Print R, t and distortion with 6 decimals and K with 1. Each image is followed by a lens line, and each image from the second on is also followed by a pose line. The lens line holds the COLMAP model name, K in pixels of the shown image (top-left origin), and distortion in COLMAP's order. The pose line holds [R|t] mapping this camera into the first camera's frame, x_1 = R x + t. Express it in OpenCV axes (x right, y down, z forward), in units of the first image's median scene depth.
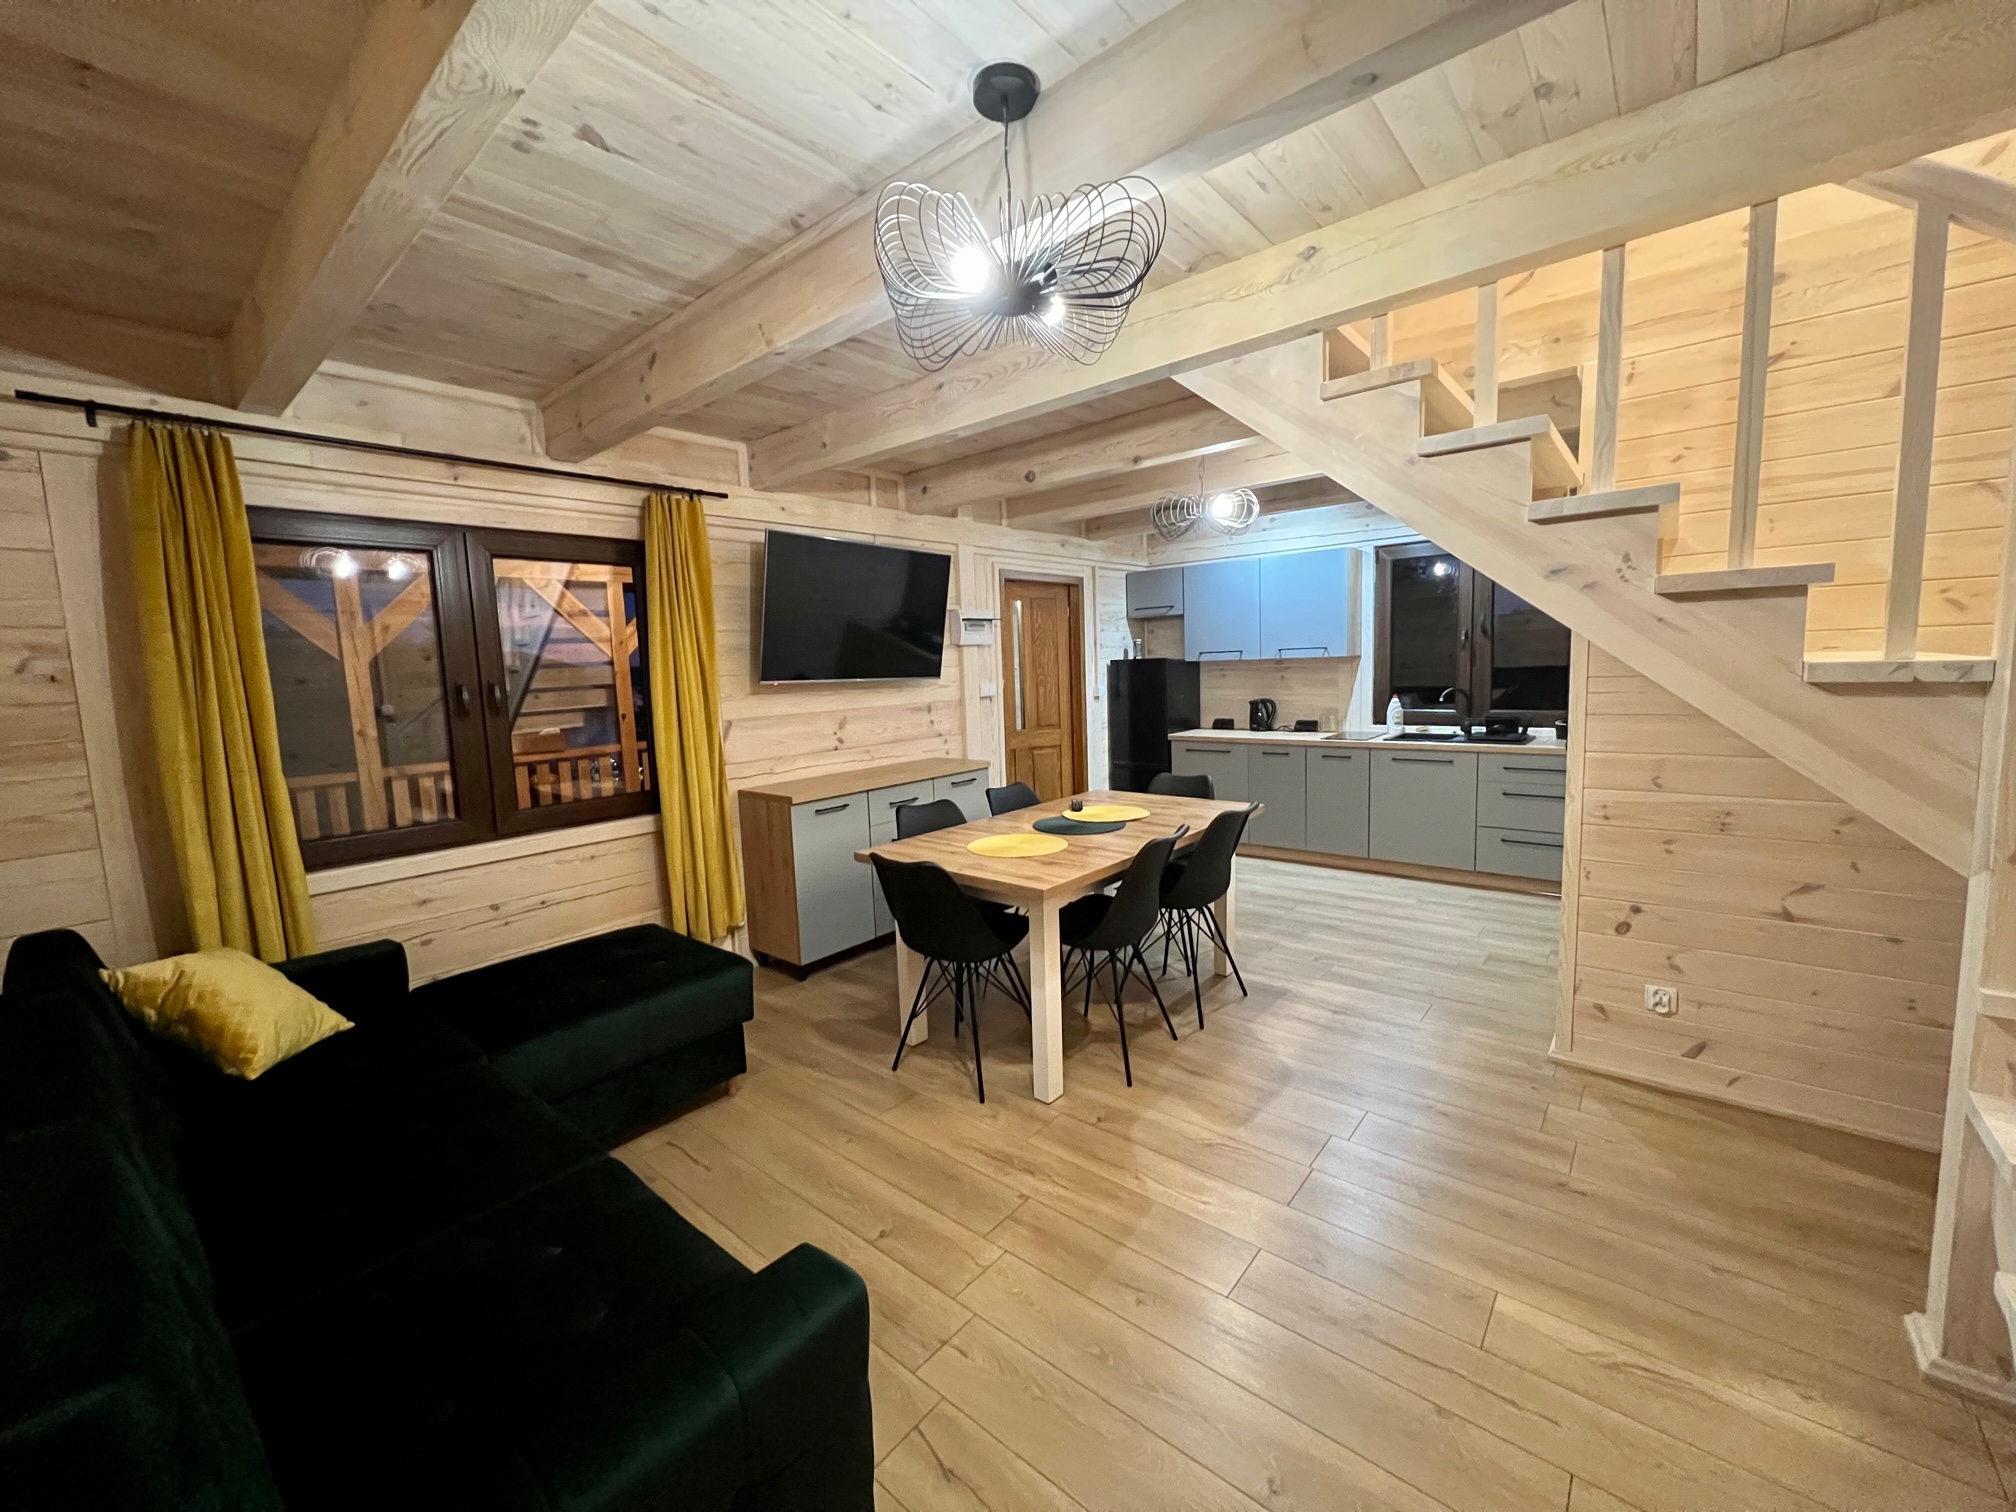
lens RADIAL K [[802.9, 0, 1003.8], [0, 802.9, 746.4], [0, 0, 1]] dist [-0.001518, -0.000469]
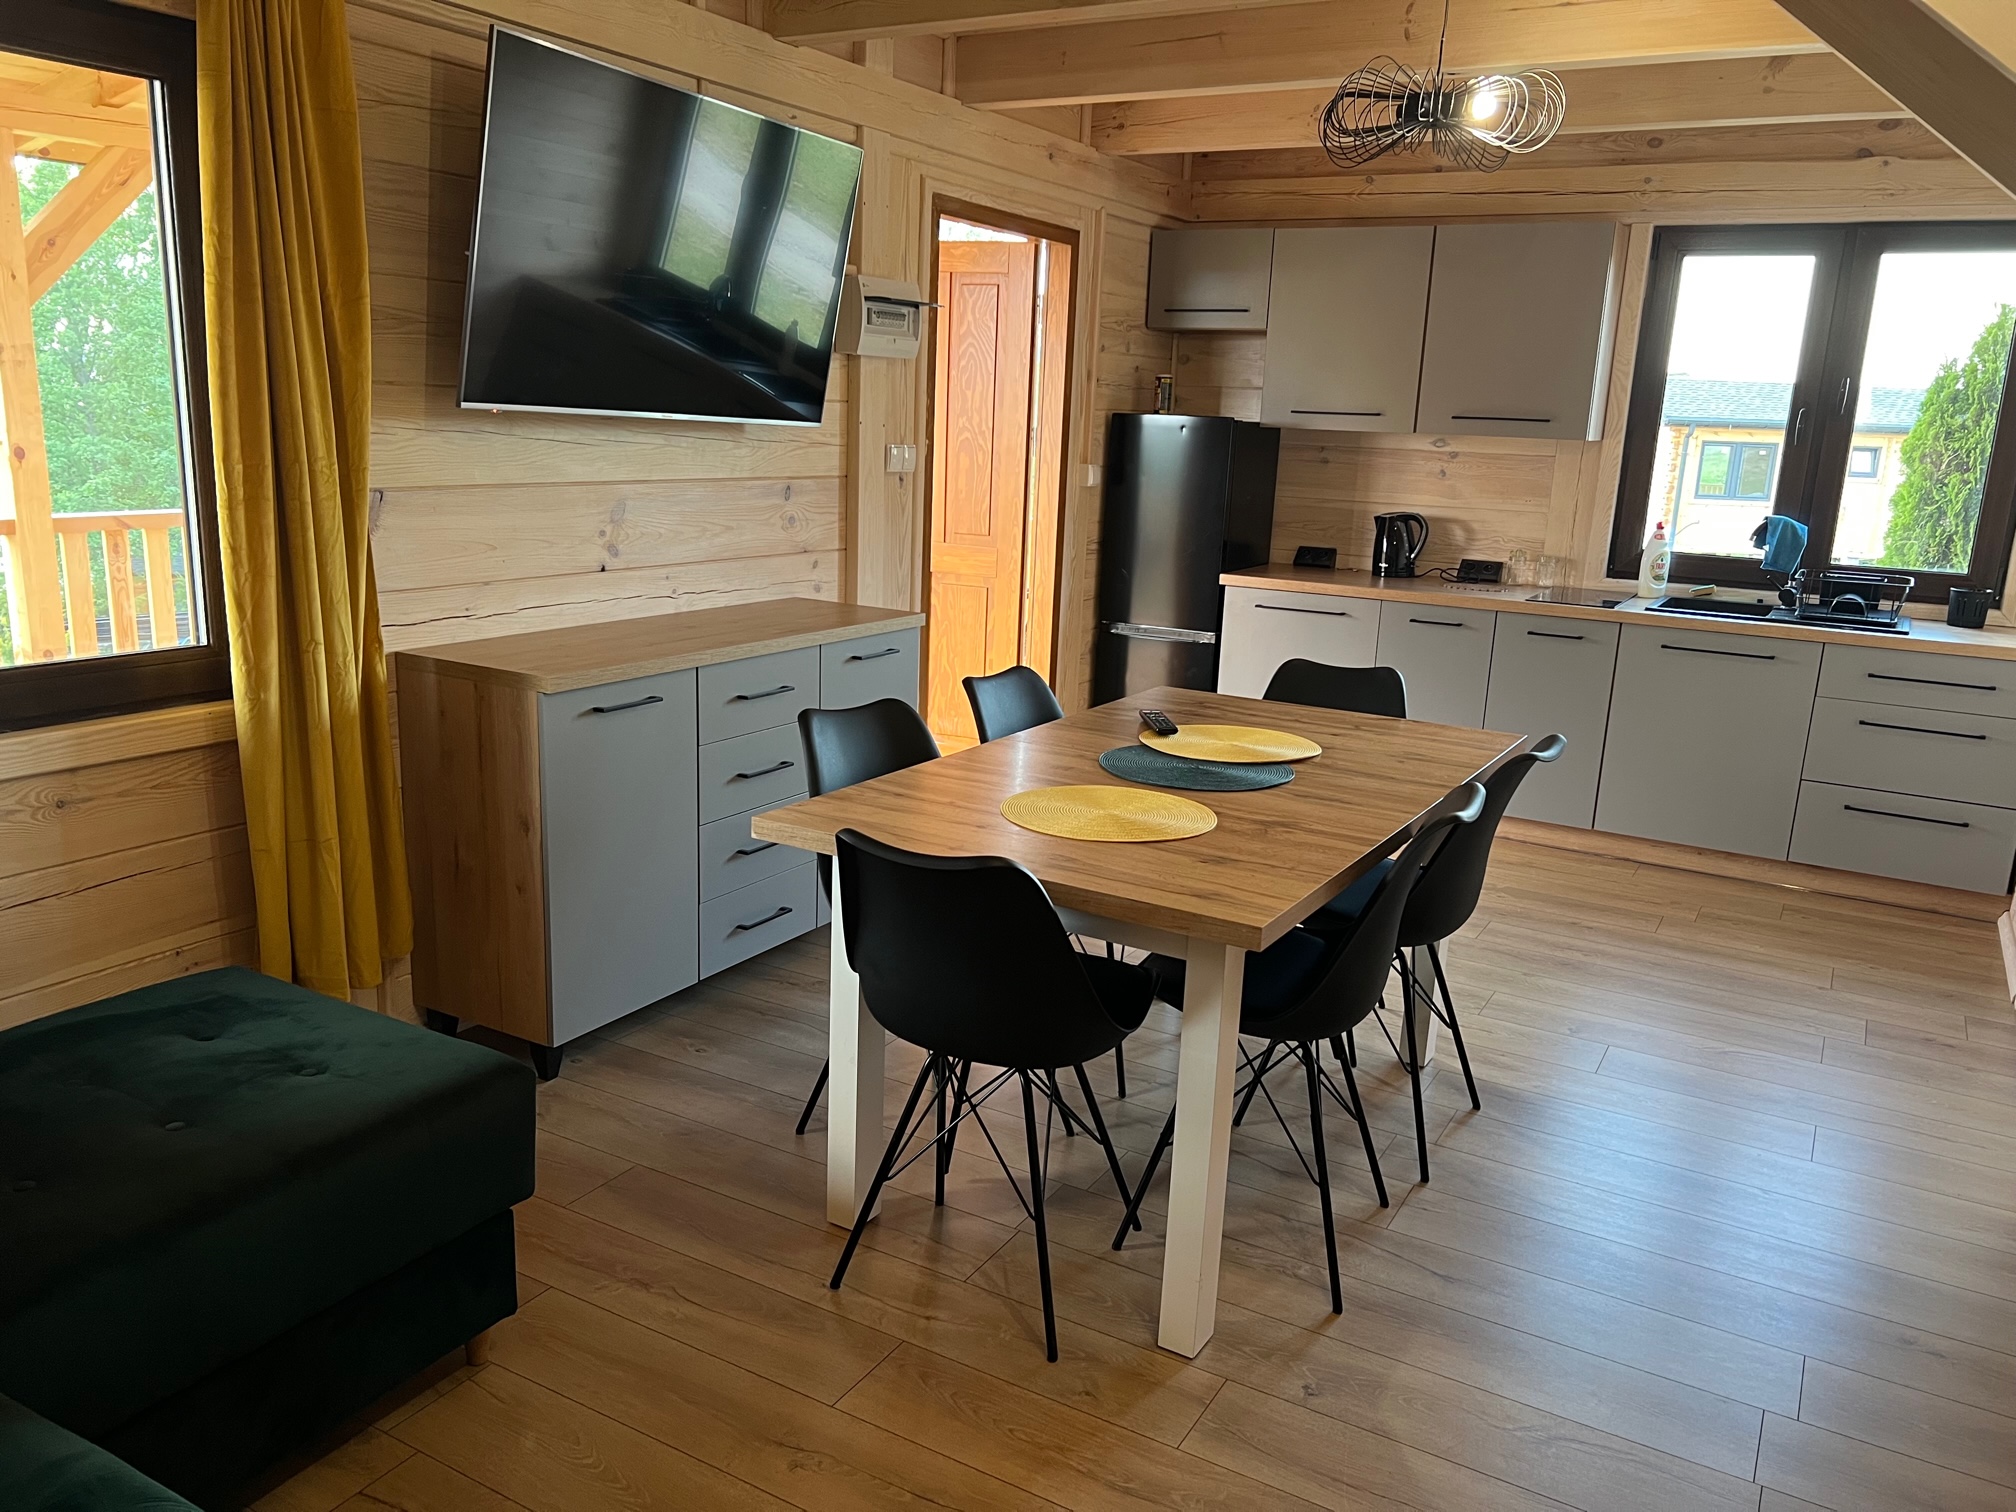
lens RADIAL K [[1509.7, 0, 1001.8], [0, 1509.7, 764.2], [0, 0, 1]] dist [0.046371, -0.052552]
pose [[0.980373, 0.034091, 0.194183, -0.242099], [-0.058691, 0.990747, 0.122379, -0.008582], [-0.188214, -0.131374, 0.973302, 0.188209]]
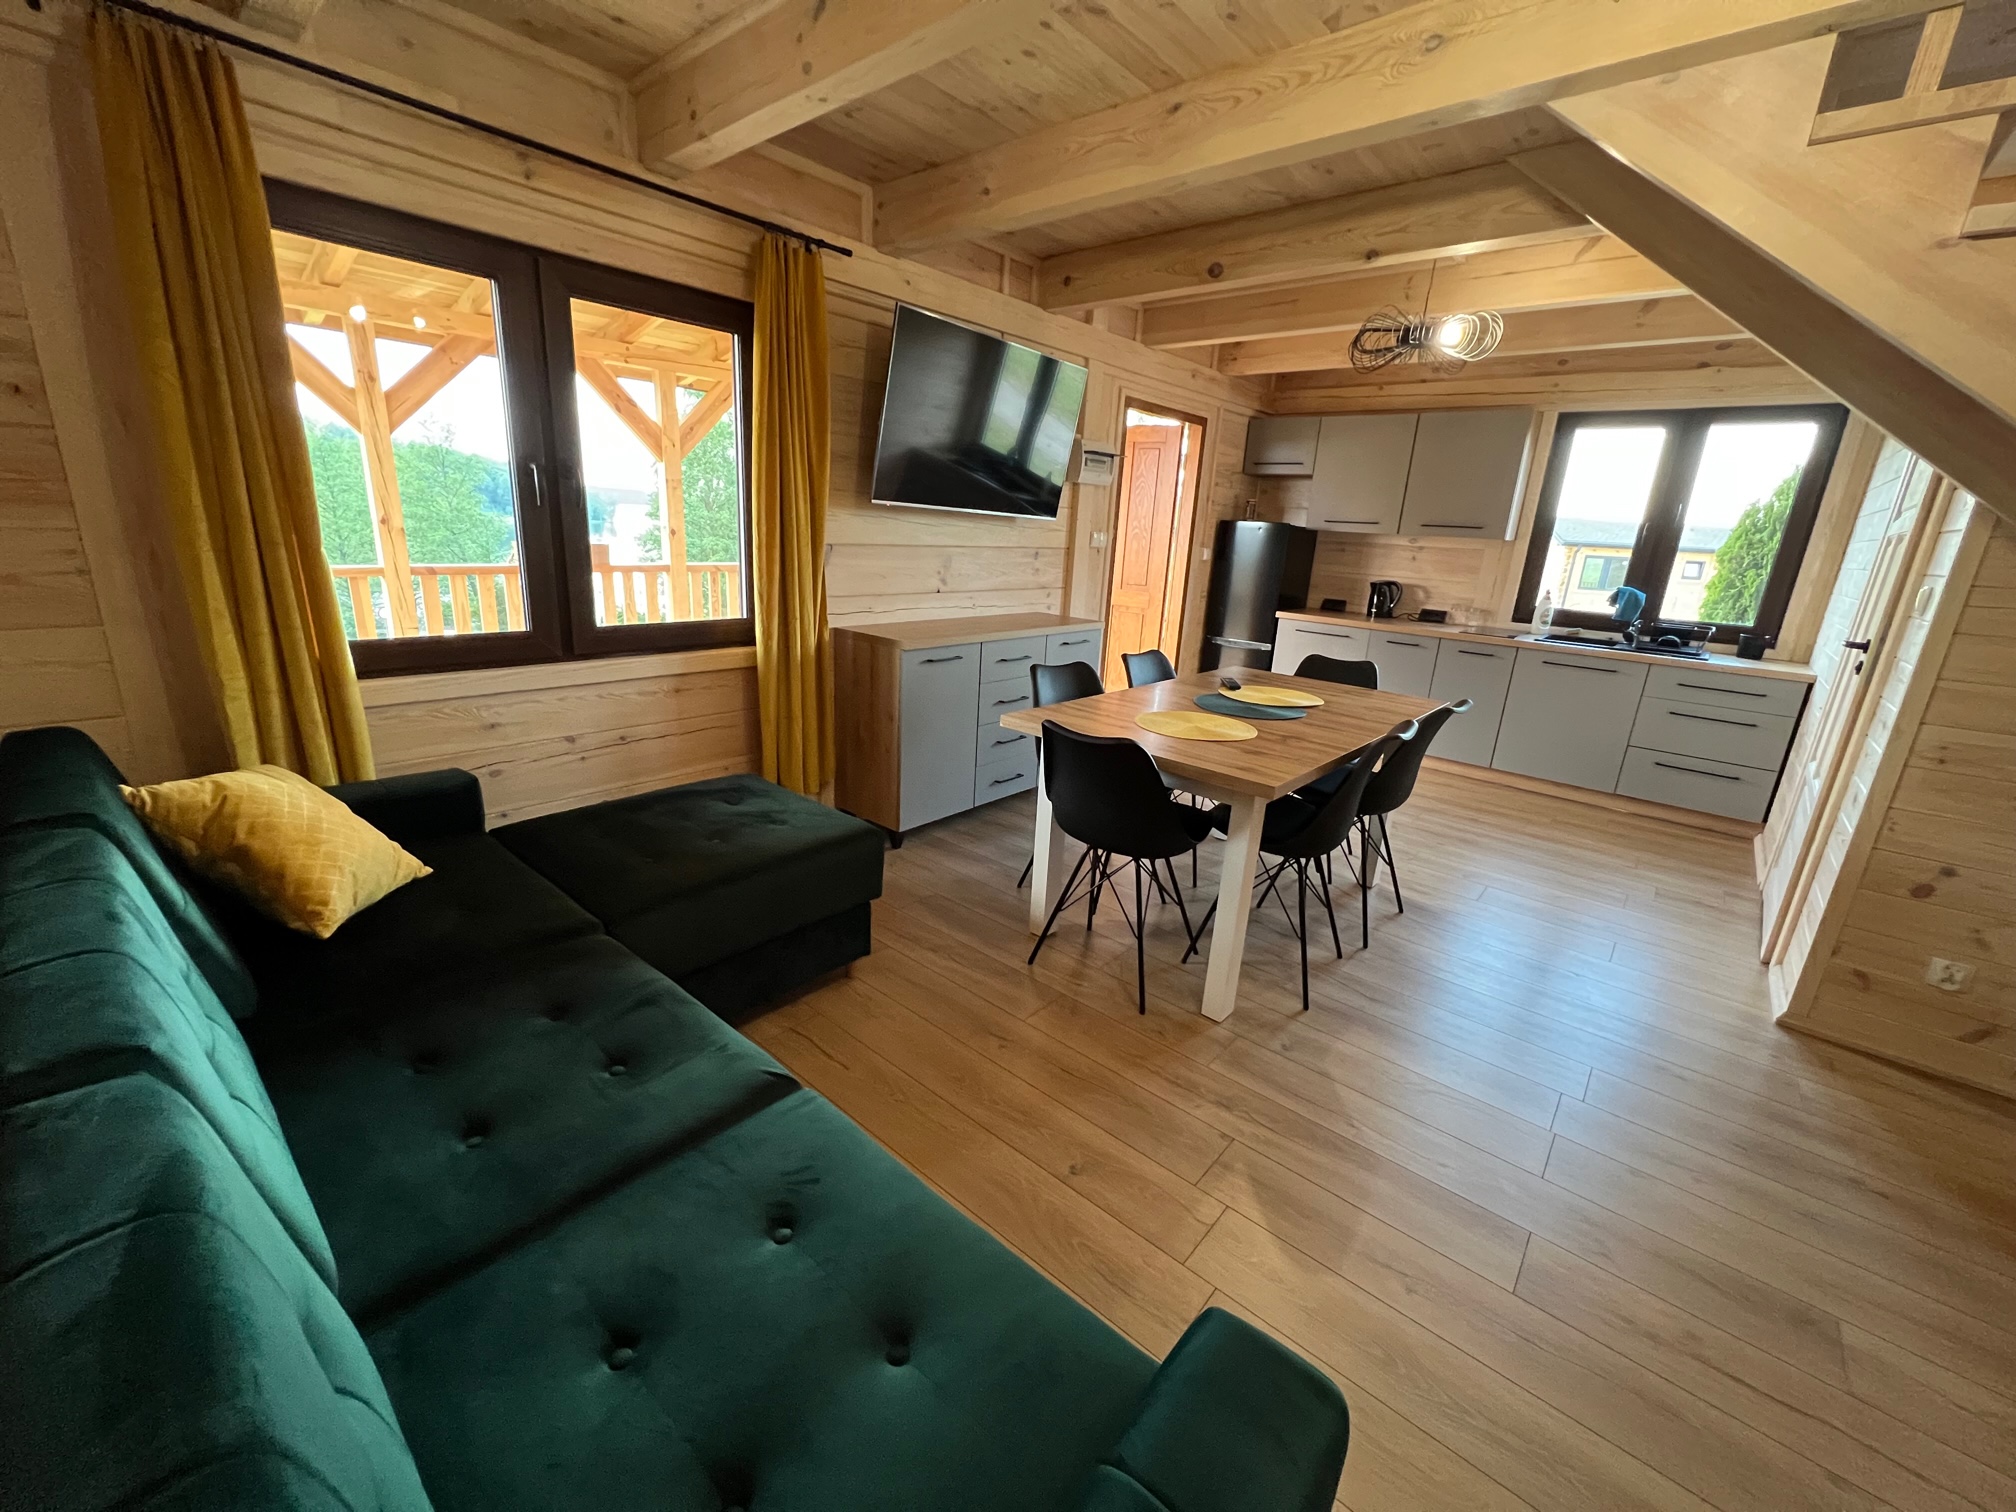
lens RADIAL K [[803.4, 0, 997.0], [0, 803.4, 746.4], [0, 0, 1]] dist [-0.001788, -0.000123]
pose [[0.995623, 0.093059, 0.008602, -0.220714], [-0.093177, 0.981351, 0.168129, 0.025919], [0.007204, -0.168194, 0.985728, 0.187116]]
